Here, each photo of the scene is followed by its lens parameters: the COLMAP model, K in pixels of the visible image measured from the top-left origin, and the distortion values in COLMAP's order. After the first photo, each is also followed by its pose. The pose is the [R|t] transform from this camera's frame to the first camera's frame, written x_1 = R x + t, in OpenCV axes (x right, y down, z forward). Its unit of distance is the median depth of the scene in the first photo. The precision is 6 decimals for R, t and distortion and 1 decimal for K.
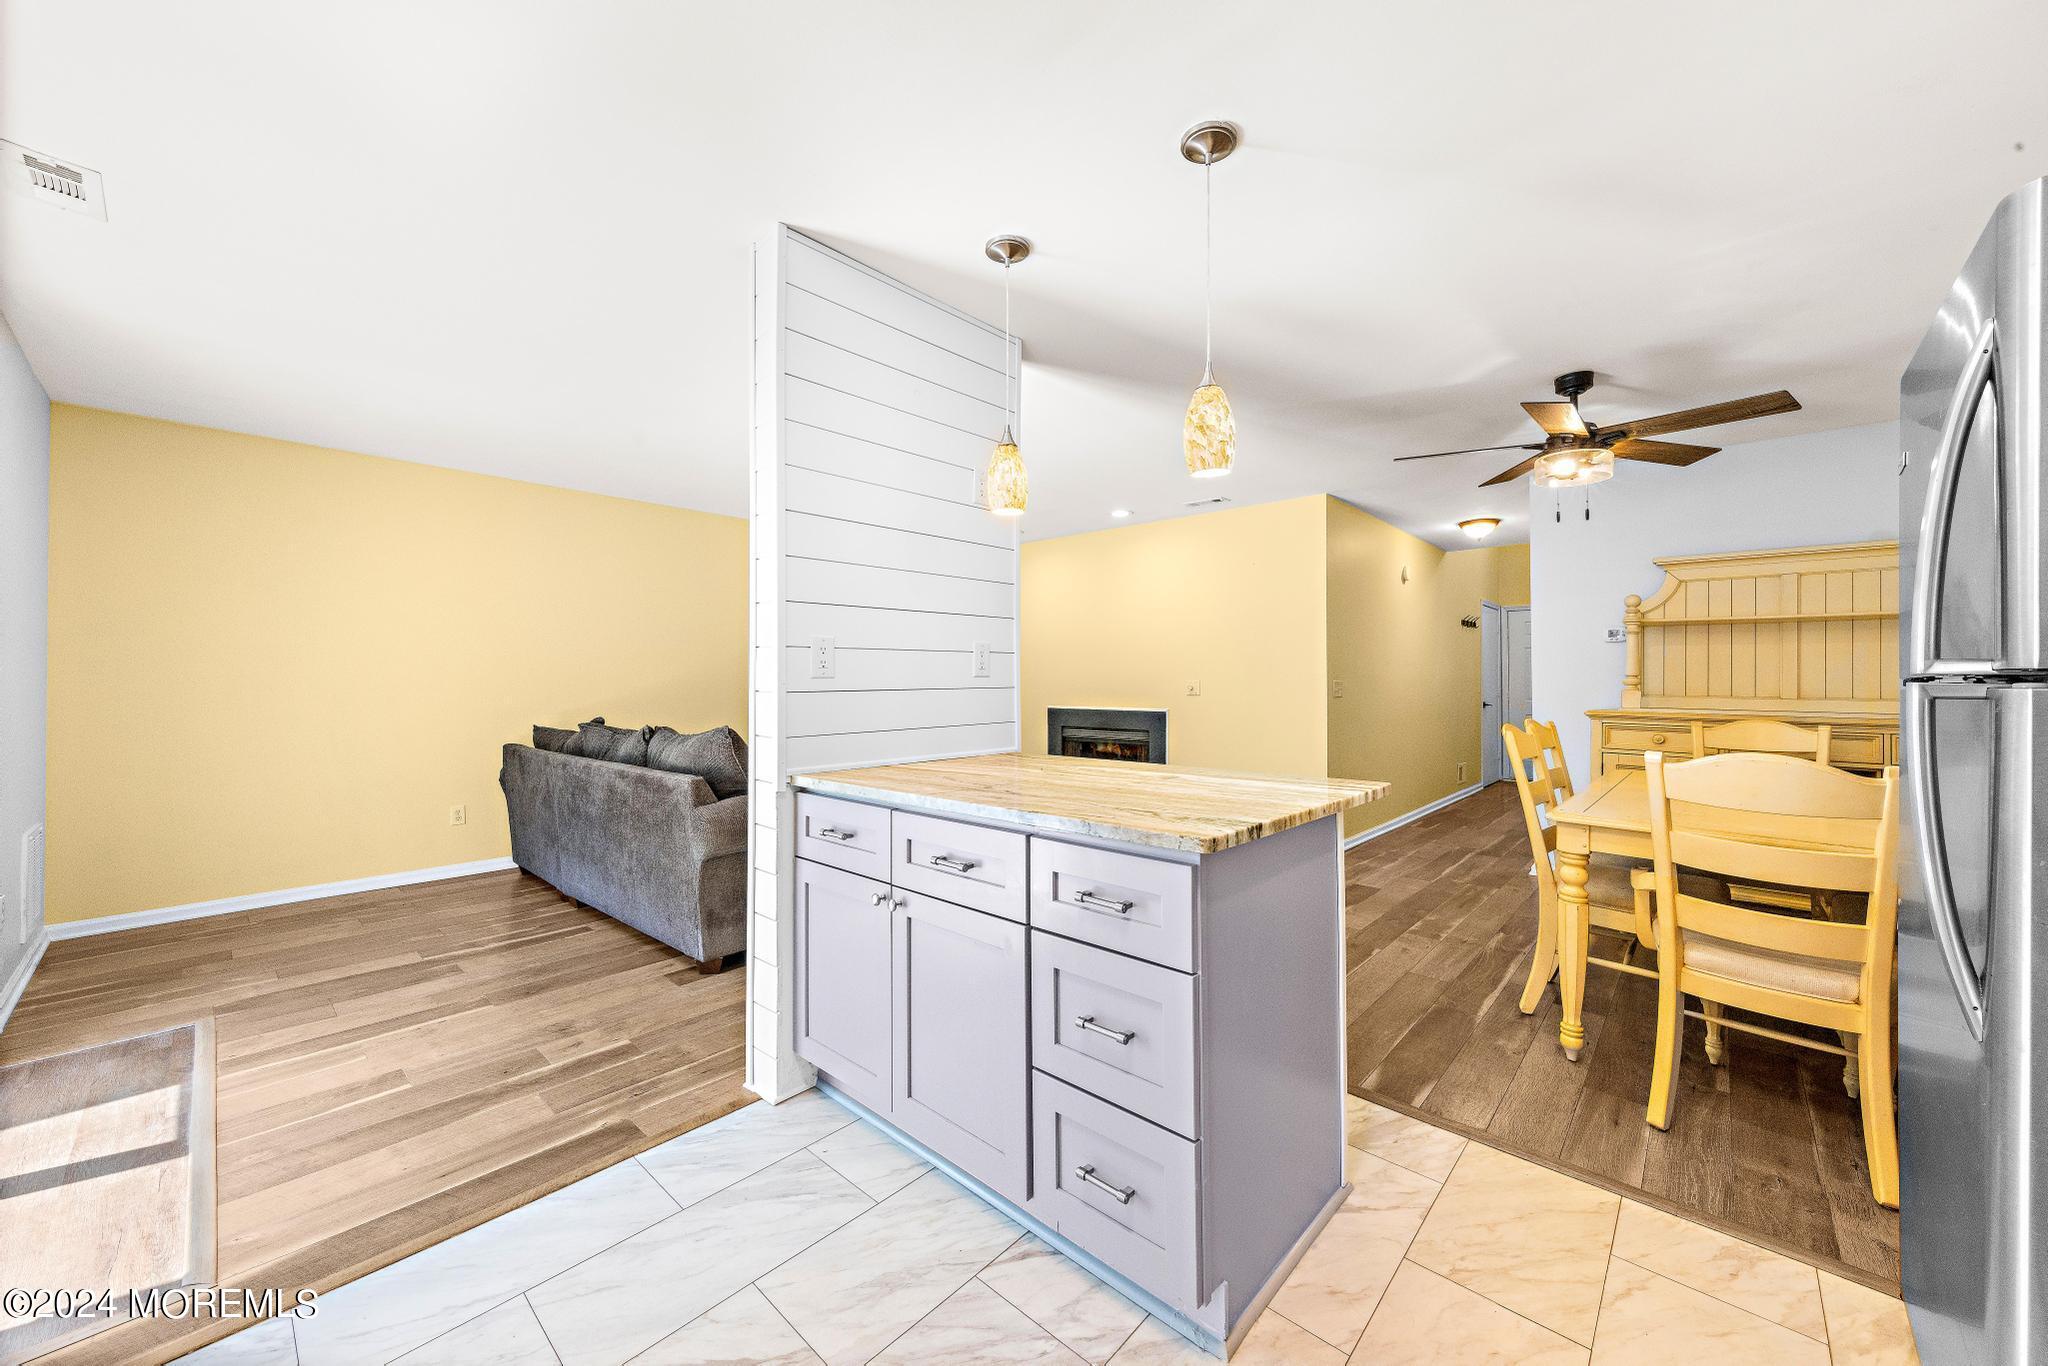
lens RADIAL K [[758.8, 0, 1033.1], [0, 758.8, 675.1], [0, 0, 1]] dist [0.000208, 0.000019]
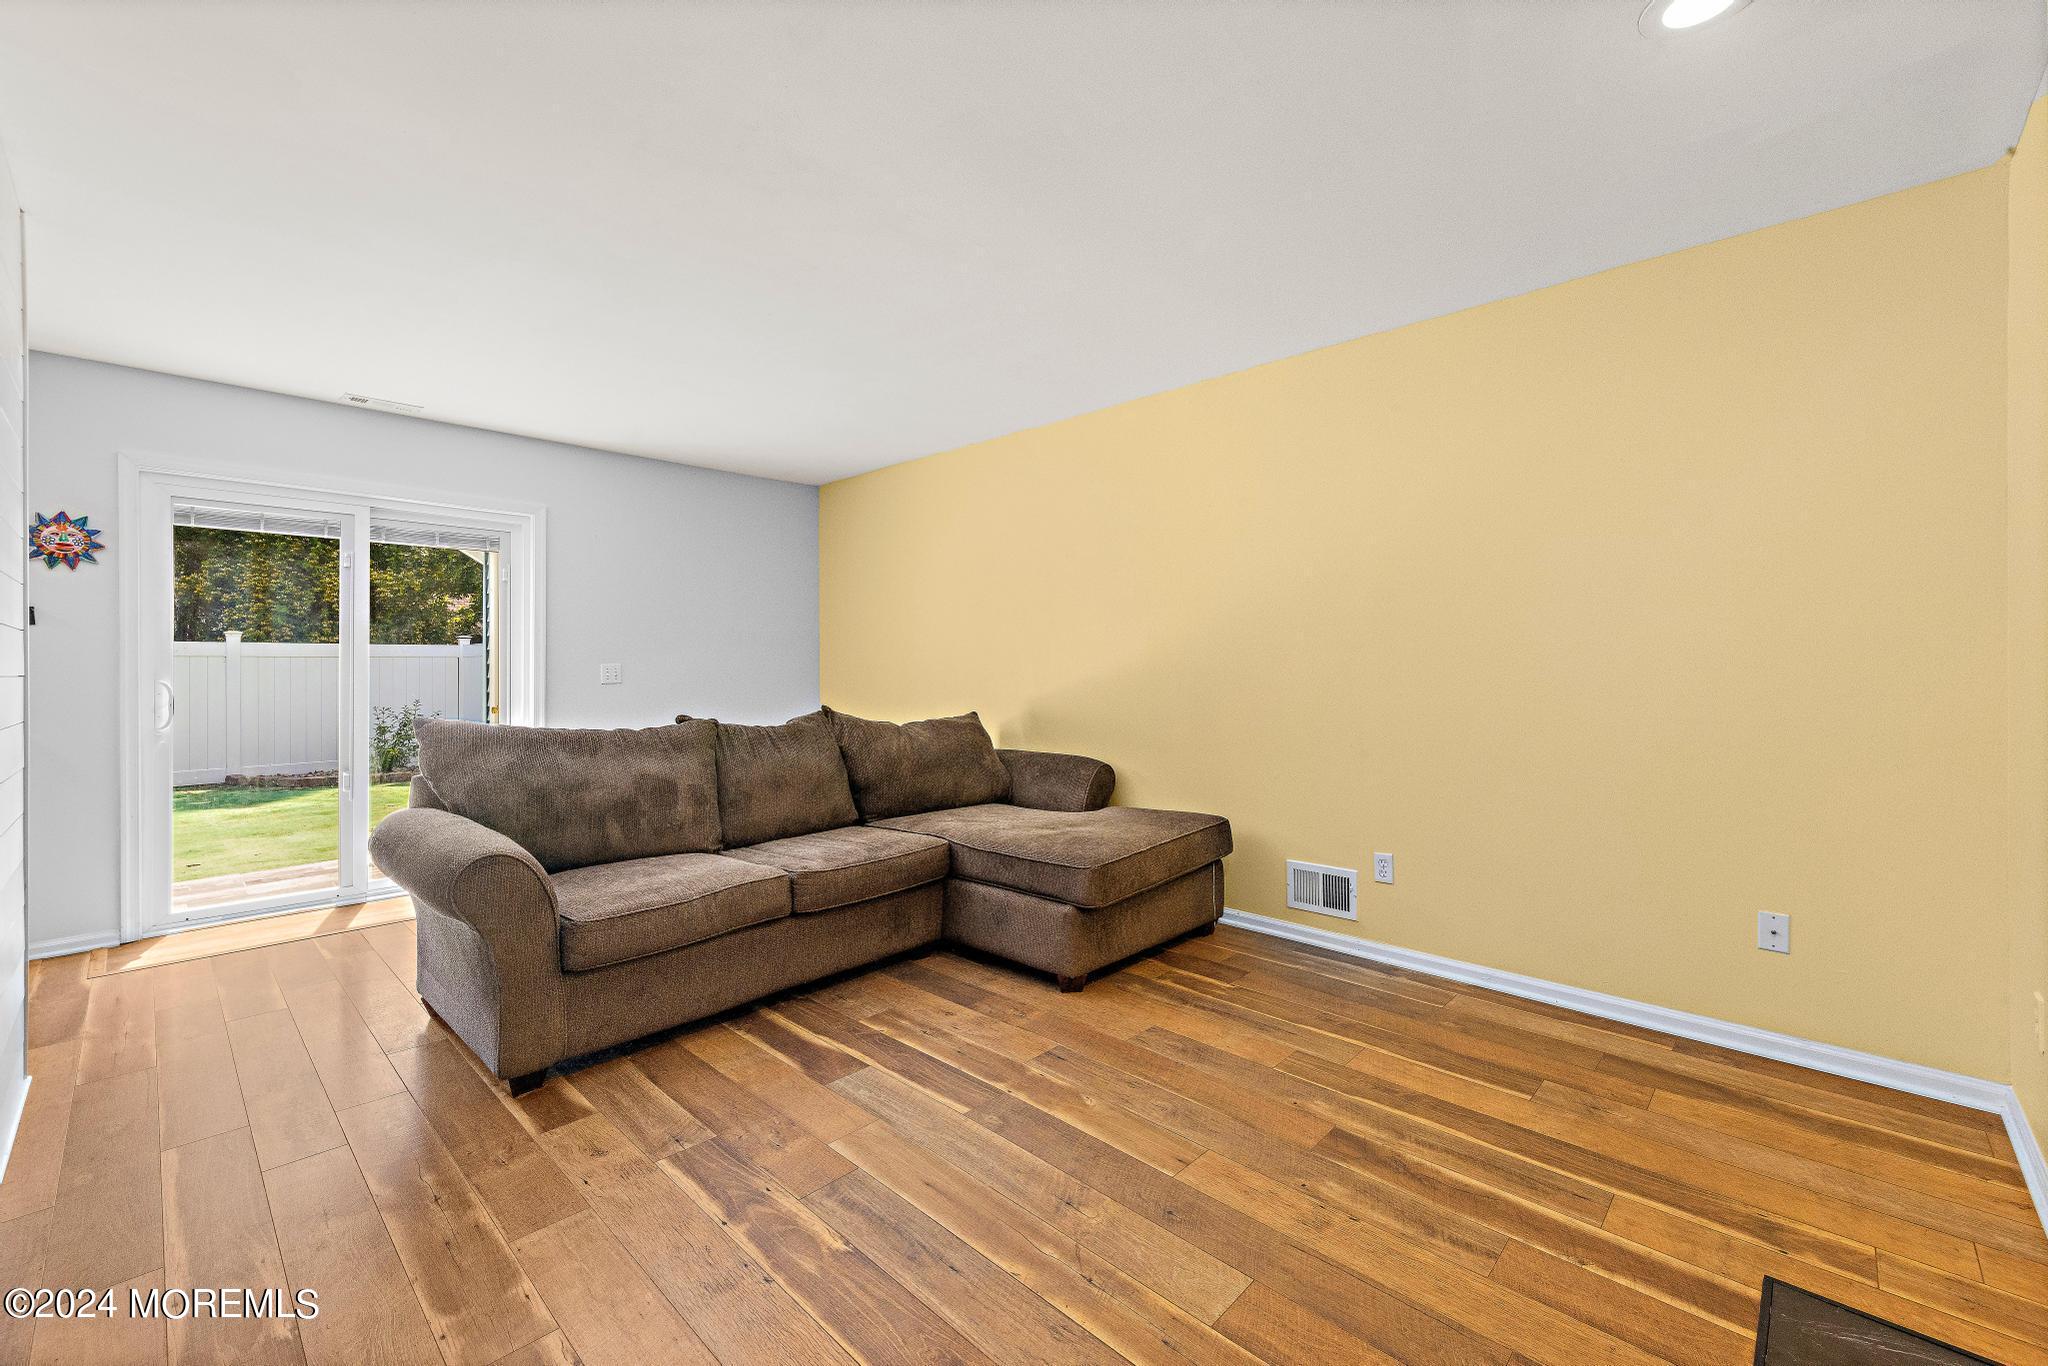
lens RADIAL K [[834.4, 0, 1022.7], [0, 834.4, 671.5], [0, 0, 1]] dist [0.002265, 0.000149]
pose [[-0.026974, 0.011138, -0.999574, 0.420610], [0.015042, 0.999829, 0.010735, 0.013816], [0.999523, -0.014746, -0.027137, 1.469101]]
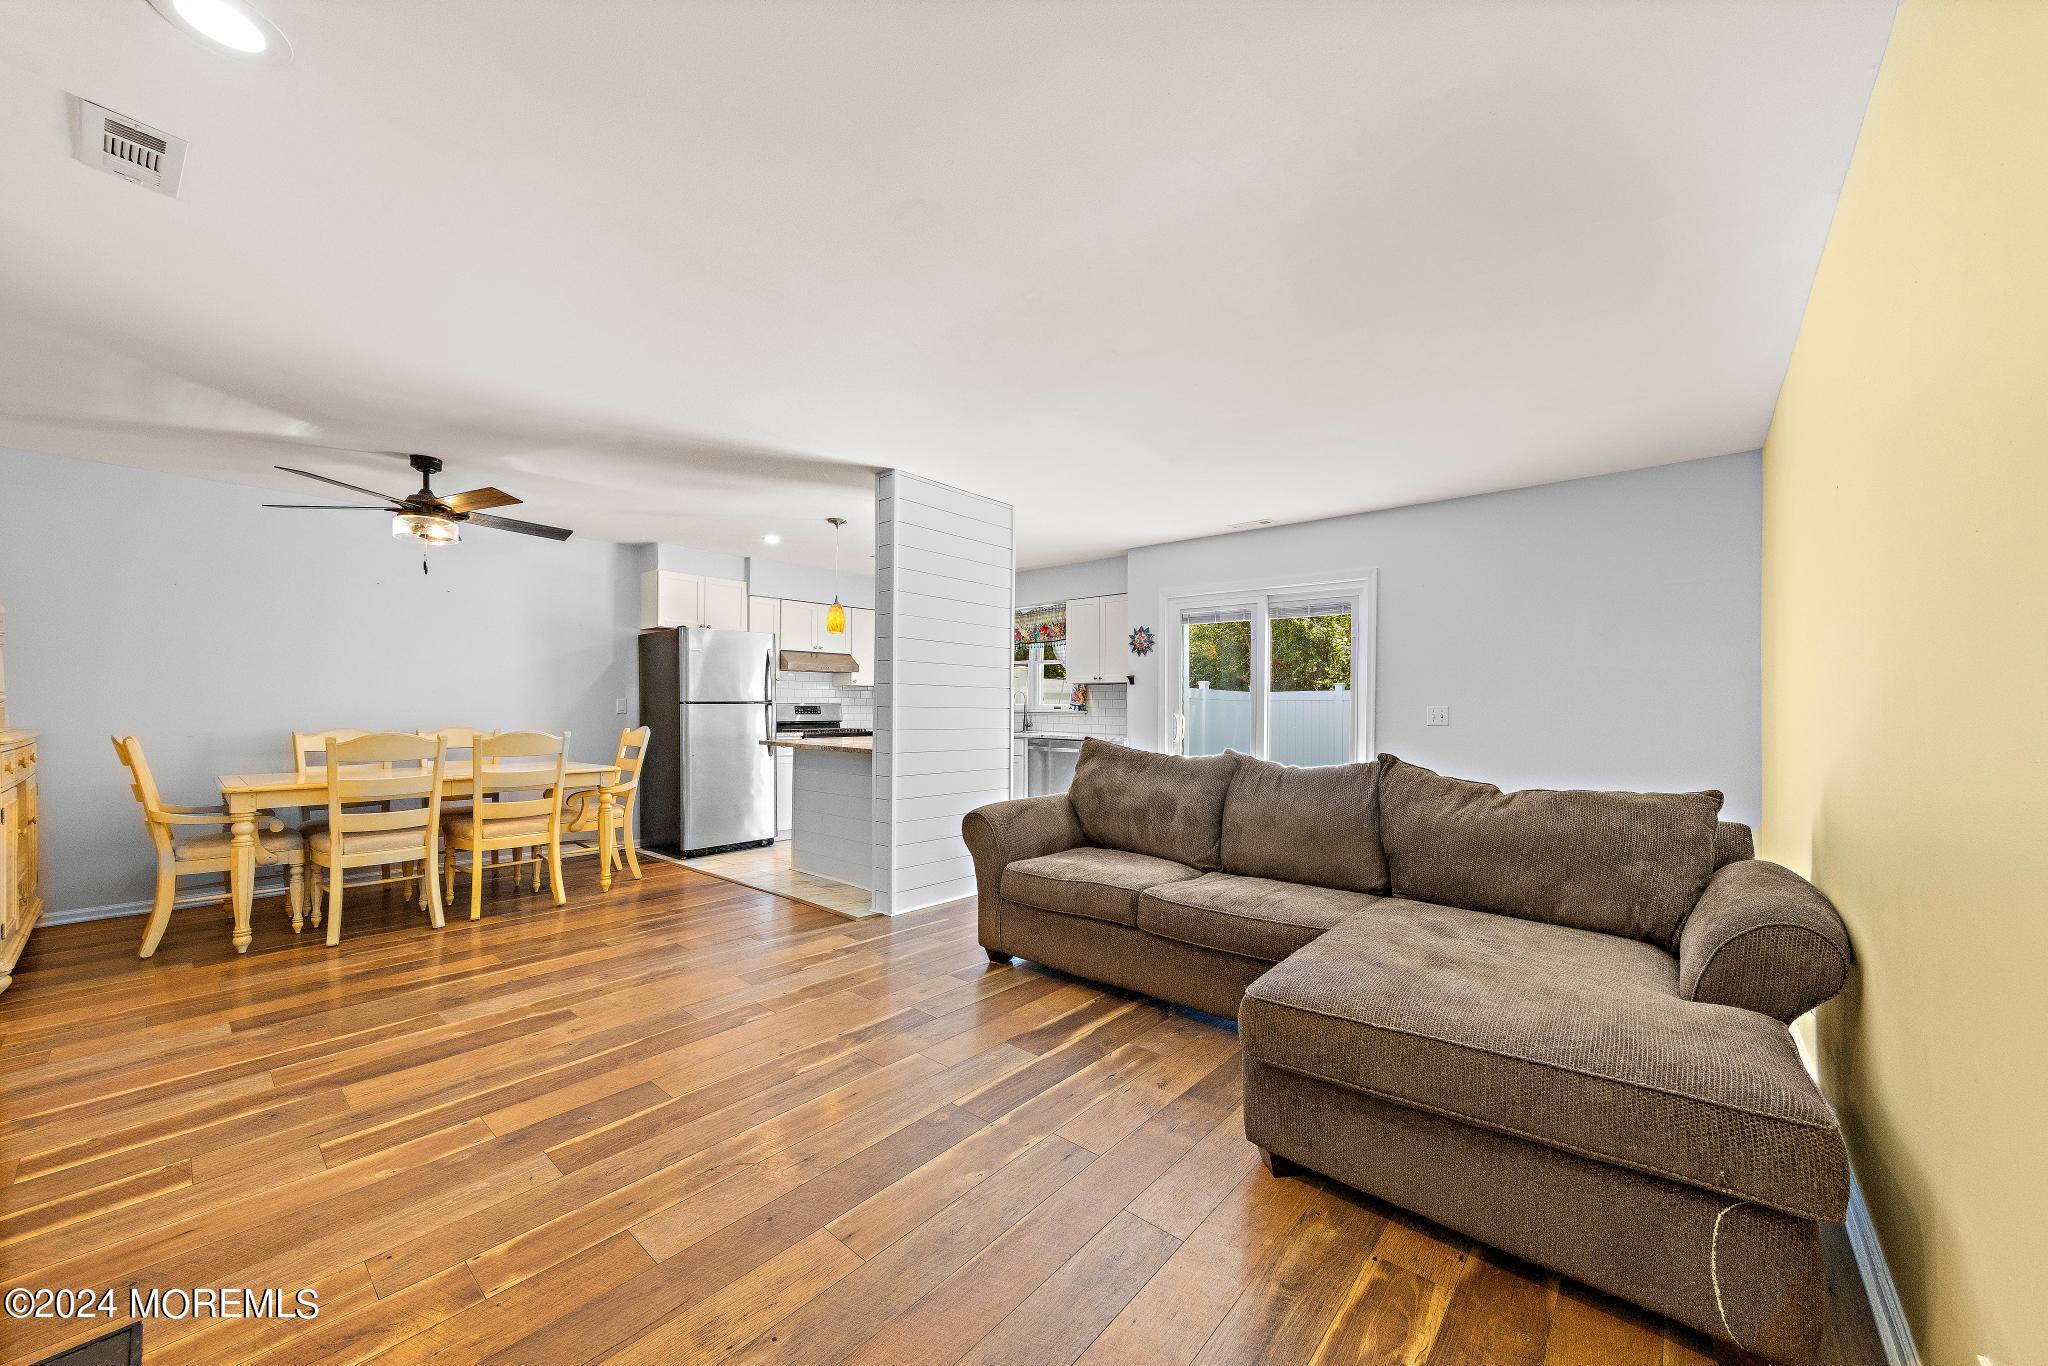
lens RADIAL K [[748.6, 0, 1038.1], [0, 748.6, 704.5], [0, 0, 1]] dist [0.002332, 0.000045]
pose [[-0.999533, -0.007200, -0.029698, -0.245673], [-0.006846, 0.999905, -0.012000, 0.022311], [0.029781, -0.011791, -0.999487, 2.036080]]
